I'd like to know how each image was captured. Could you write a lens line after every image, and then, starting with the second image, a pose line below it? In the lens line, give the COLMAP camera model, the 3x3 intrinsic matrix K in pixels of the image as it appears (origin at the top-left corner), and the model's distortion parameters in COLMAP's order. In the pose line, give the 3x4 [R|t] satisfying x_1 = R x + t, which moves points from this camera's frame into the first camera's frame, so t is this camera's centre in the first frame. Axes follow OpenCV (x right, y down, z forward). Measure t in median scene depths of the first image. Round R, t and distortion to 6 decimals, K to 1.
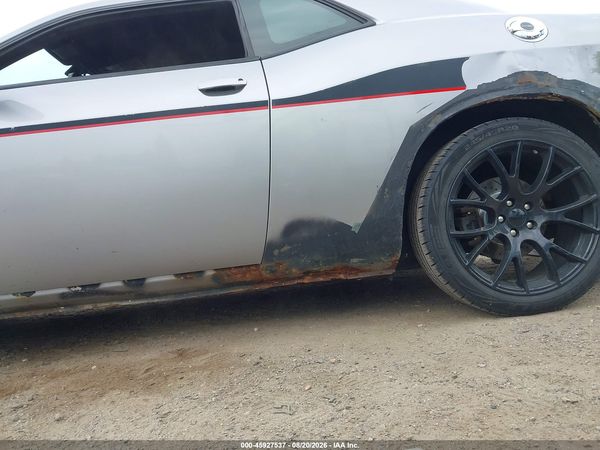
lens RADIAL K [[478.4, 0, 300.0], [0, 478.4, 225.0], [0, 0, 1]] dist [0.006585, -0.005073]
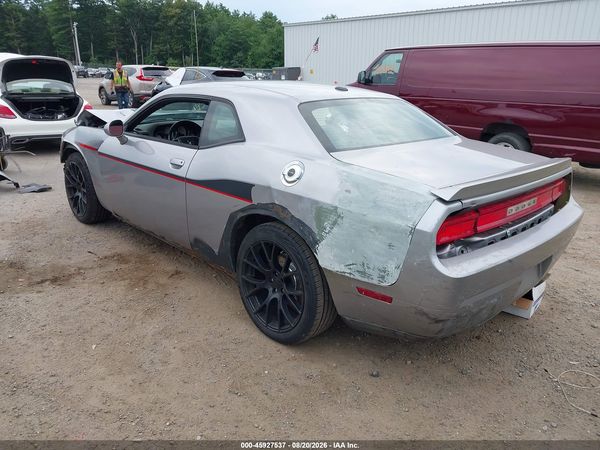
lens RADIAL K [[478.4, 0, 300.0], [0, 478.4, 225.0], [0, 0, 1]] dist [0.006585, -0.005073]
pose [[0.672315, 0.343223, -0.655889, 1.543416], [-0.112133, 0.923013, 0.368066, -0.827914], [0.731723, -0.173909, 0.659043, 0.025028]]
